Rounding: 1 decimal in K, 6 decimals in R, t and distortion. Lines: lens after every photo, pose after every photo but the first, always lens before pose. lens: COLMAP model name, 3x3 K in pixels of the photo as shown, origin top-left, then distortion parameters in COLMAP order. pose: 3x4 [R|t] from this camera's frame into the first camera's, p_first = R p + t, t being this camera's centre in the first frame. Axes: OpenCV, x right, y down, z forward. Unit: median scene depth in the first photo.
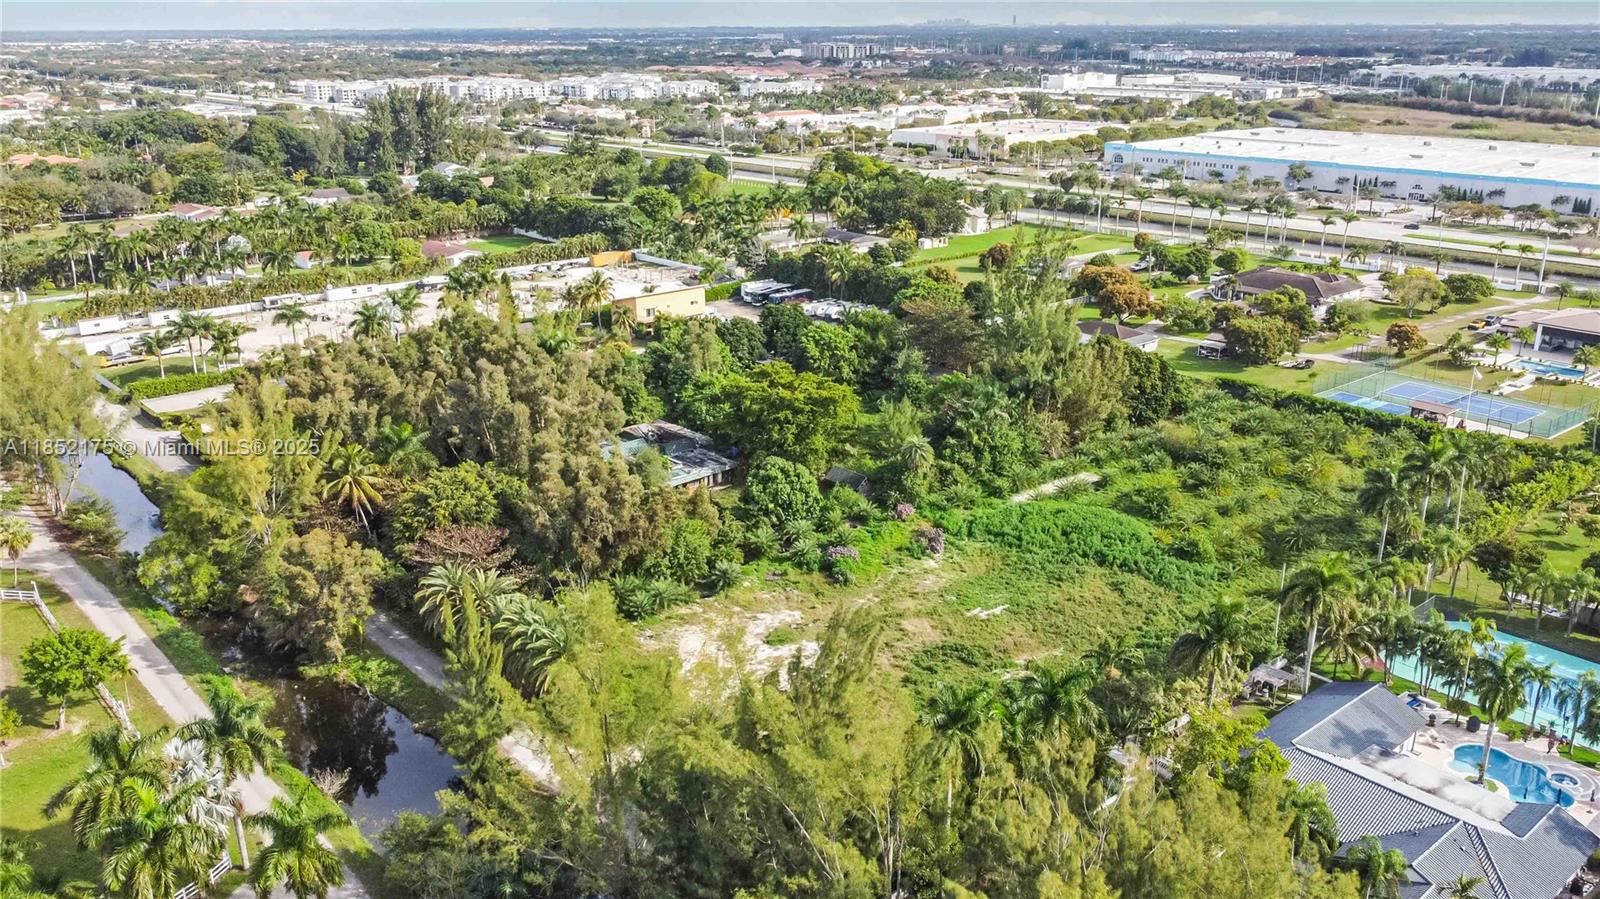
lens RADIAL K [[1251.7, 0, 800.0], [0, 1251.7, 449.5], [0, 0, 1]] dist [0.005188, -0.005383]
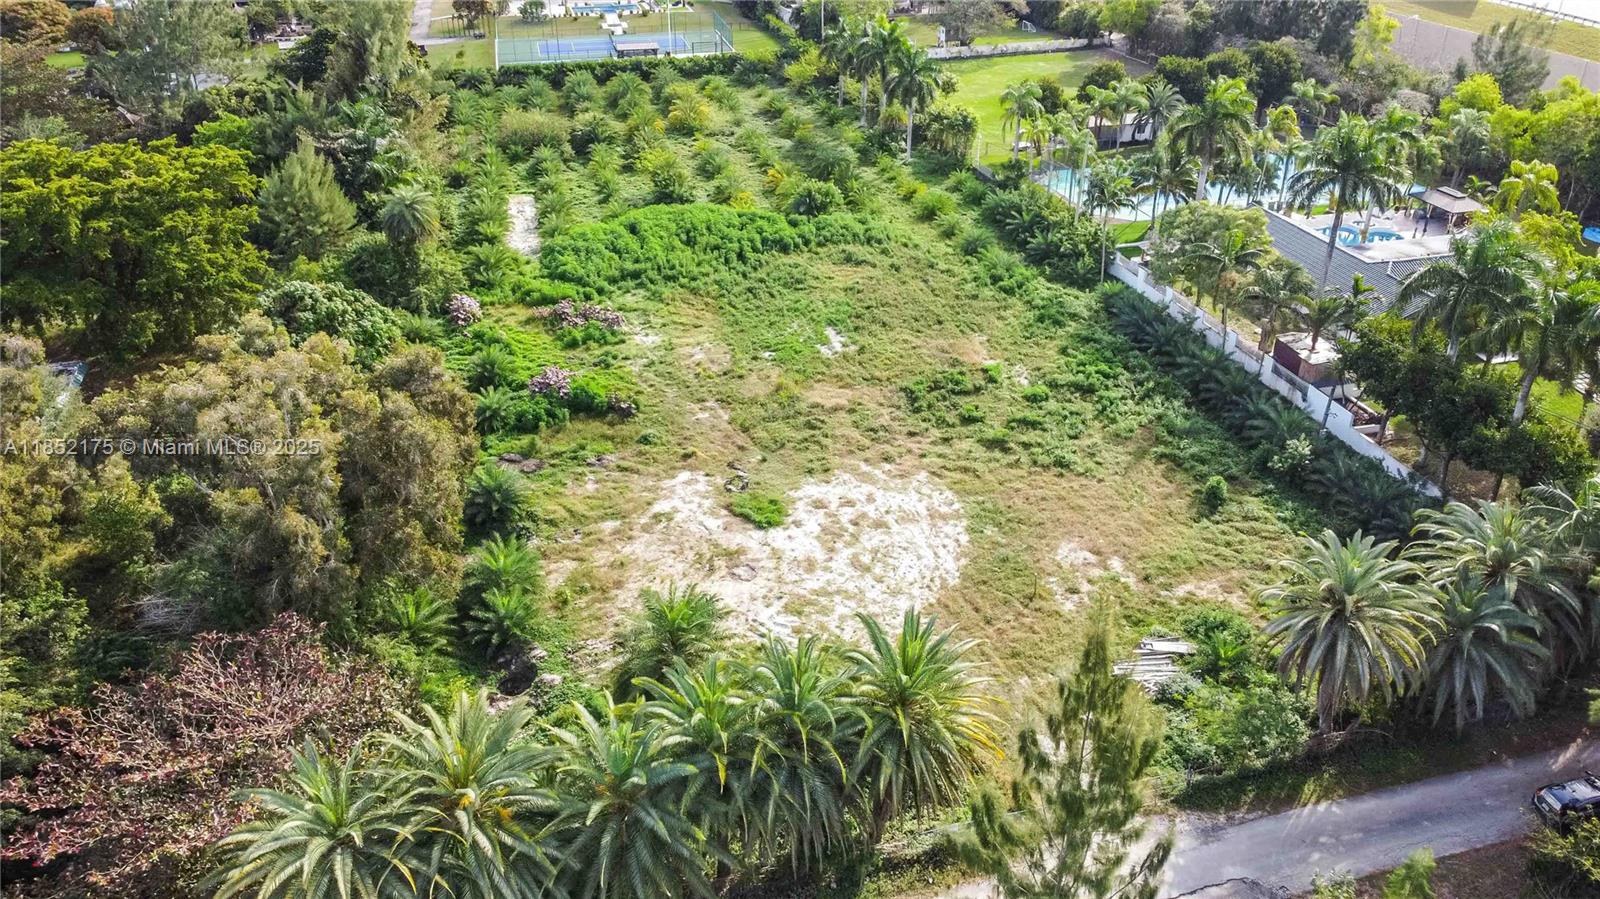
lens RADIAL K [[1206.6, 0, 800.0], [0, 1206.6, 449.5], [0, 0, 1]] dist [0.009511, -0.017431]
pose [[0.432490, -0.434544, 0.790015, -0.222499], [0.293838, 0.896293, 0.332141, -0.022654], [-0.852415, 0.088489, 0.515323, 0.387414]]
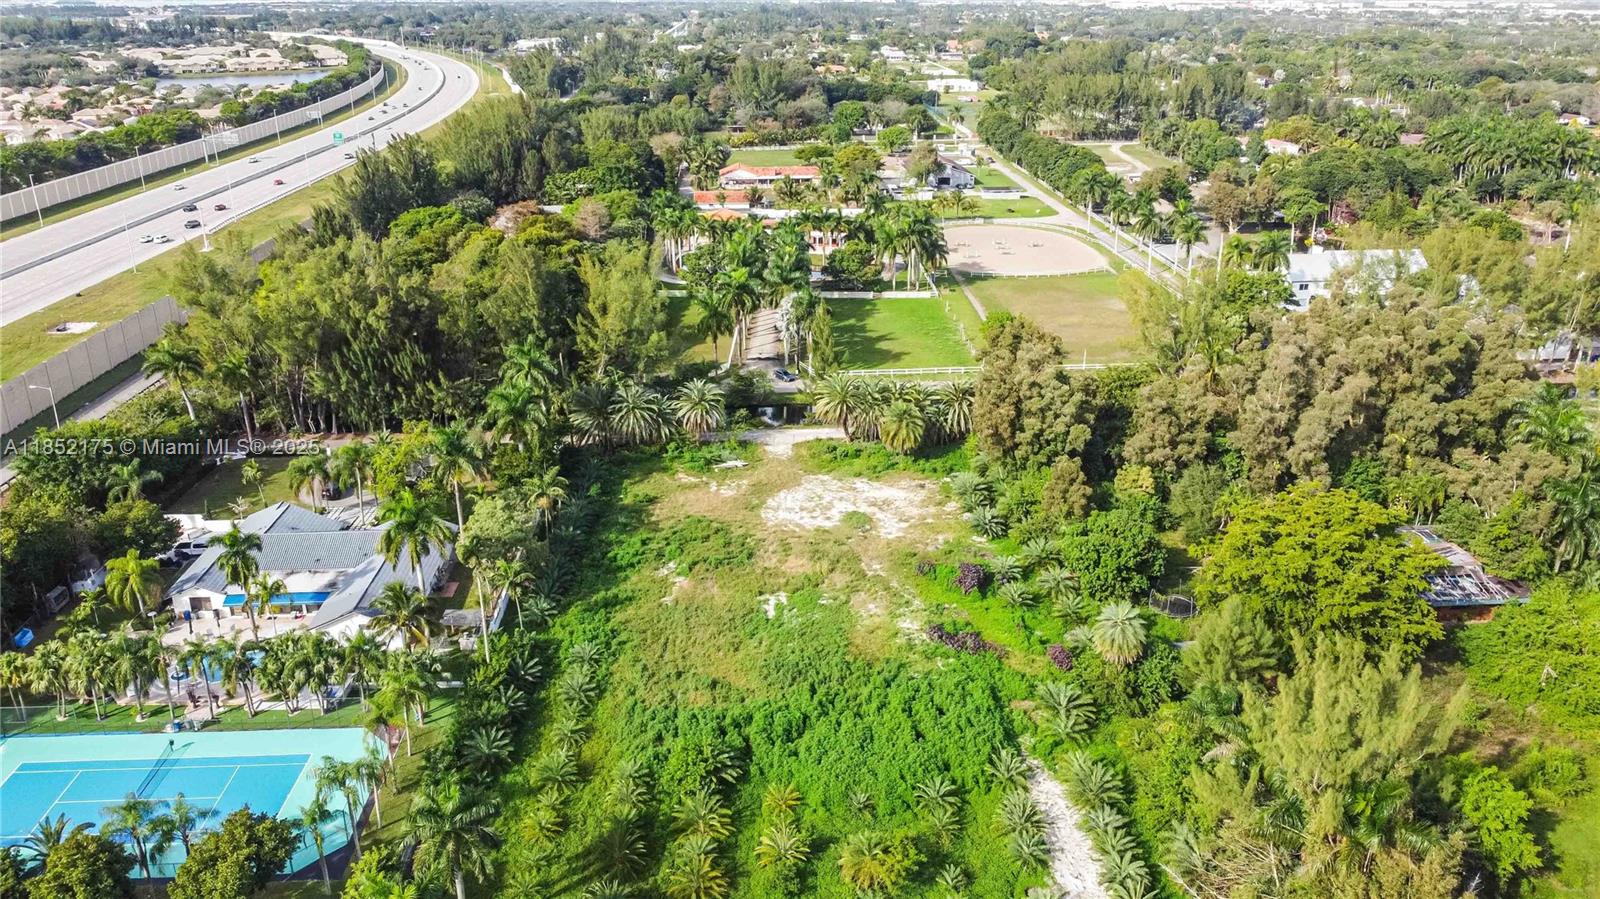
lens RADIAL K [[1206.6, 0, 800.0], [0, 1206.6, 449.5], [0, 0, 1]] dist [0.009511, -0.017431]
pose [[-0.605809, 0.294024, -0.739287, 0.433835], [-0.251484, 0.810800, 0.528545, -0.250077], [0.754819, 0.506116, -0.417247, 0.750990]]
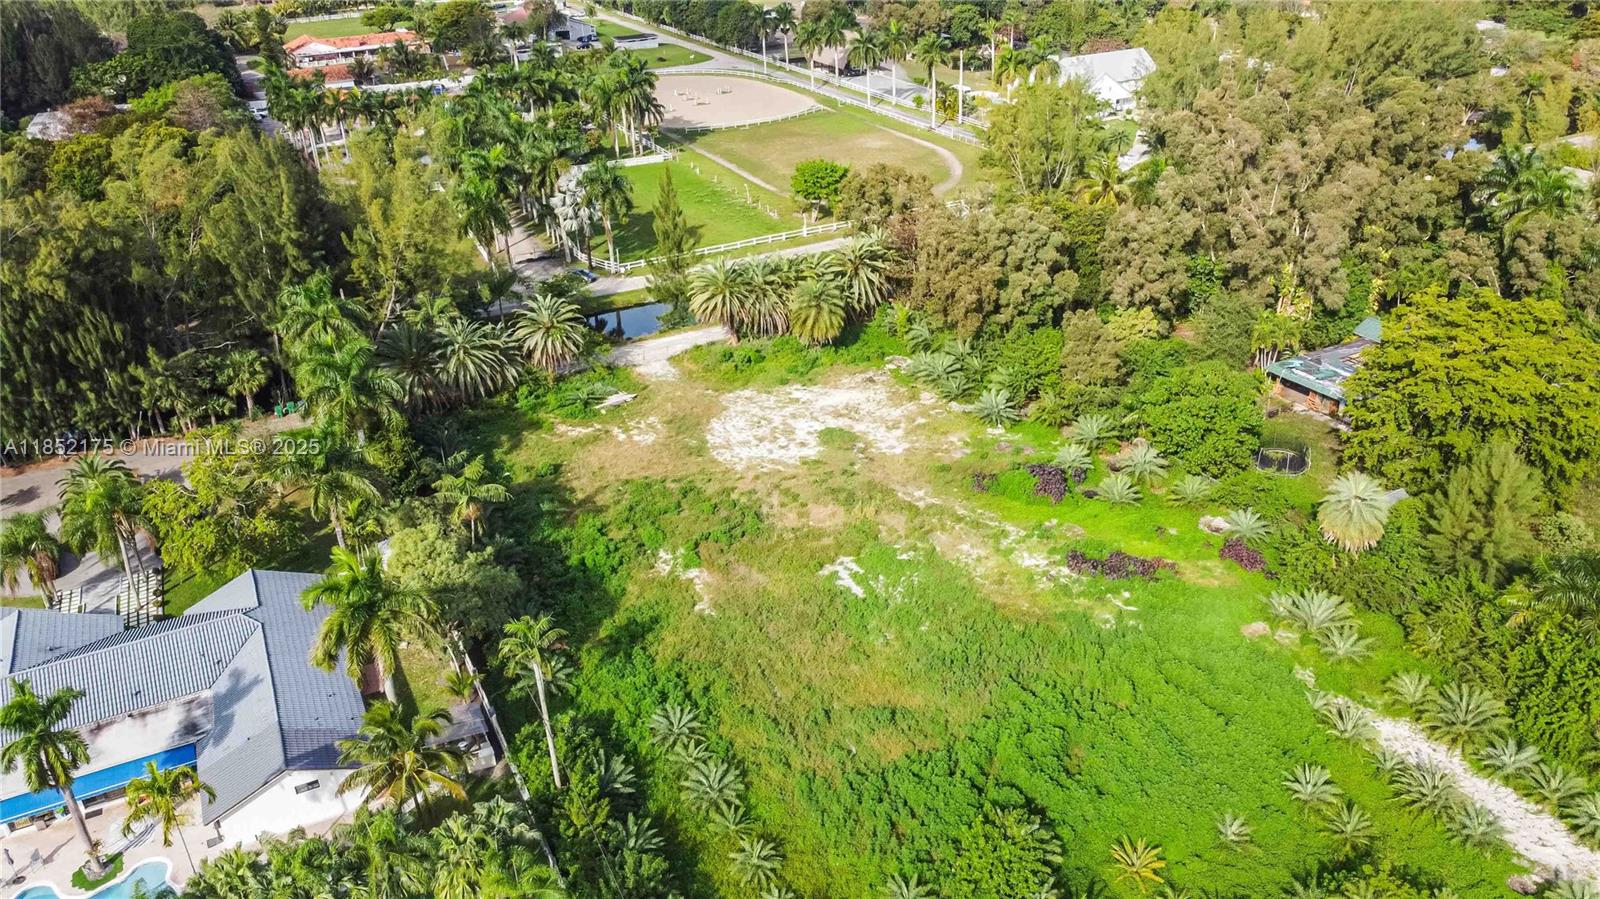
lens RADIAL K [[1206.6, 0, 800.0], [0, 1206.6, 449.5], [0, 0, 1]] dist [0.009511, -0.017431]
pose [[-0.228471, 0.456816, -0.859721, 0.387690], [-0.285919, 0.812651, 0.507788, -0.141442], [0.930619, 0.361825, -0.055055, 0.556851]]
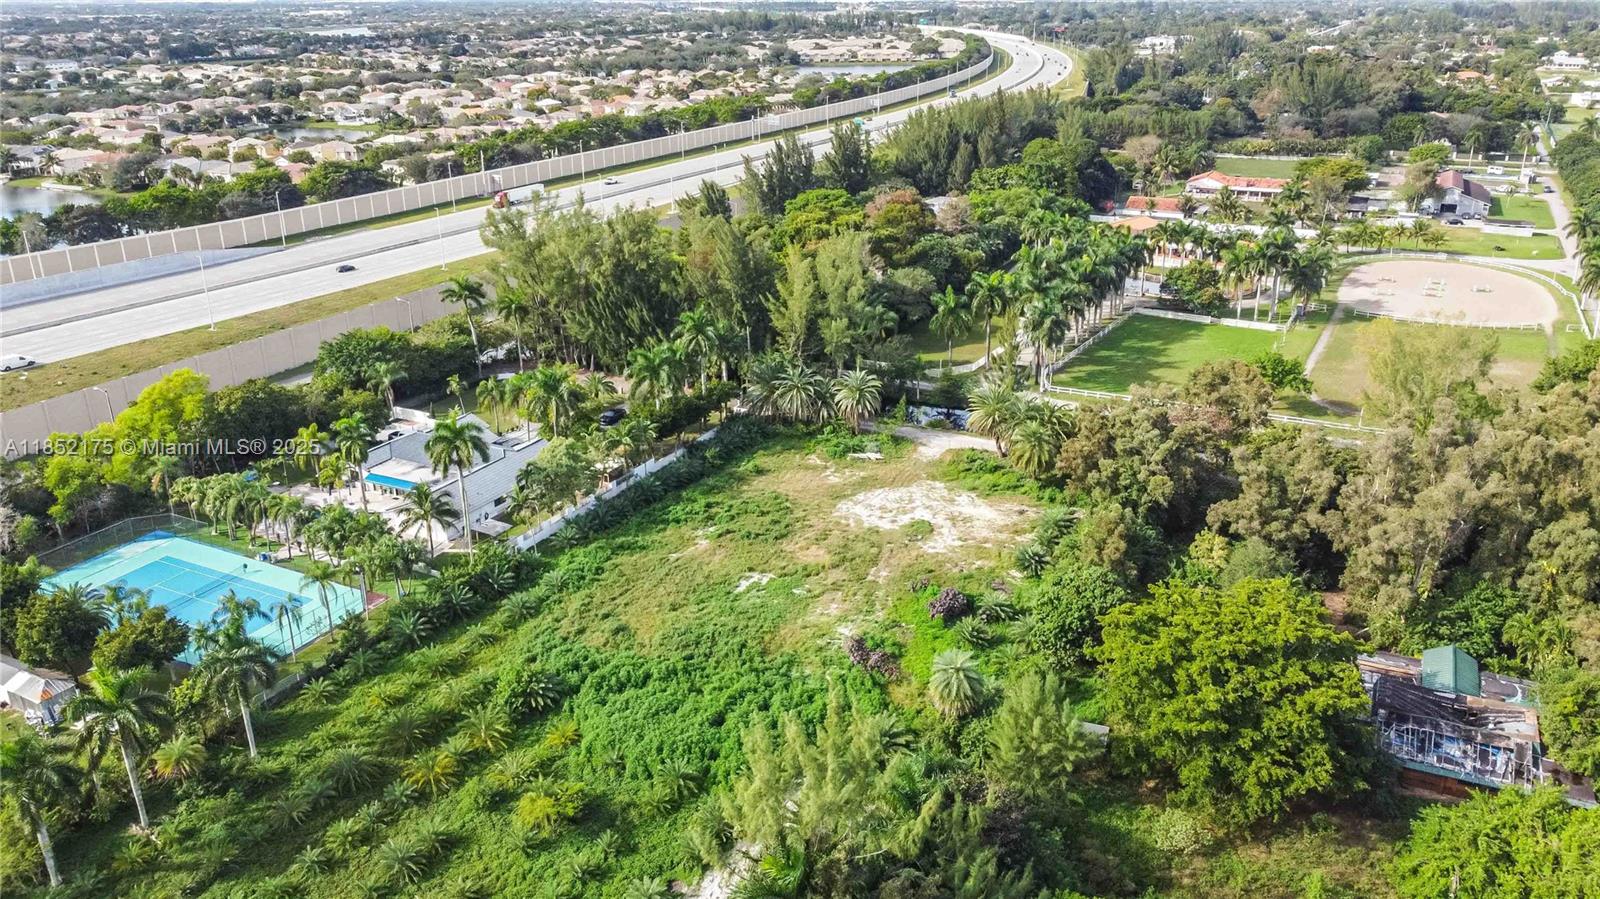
lens RADIAL K [[1206.6, 0, 800.0], [0, 1206.6, 449.5], [0, 0, 1]] dist [0.009511, -0.017431]
pose [[-0.923664, 0.150662, -0.352344, 0.241986], [-0.110836, 0.775133, 0.622000, -0.299941], [0.366825, 0.613572, -0.699264, 0.902908]]
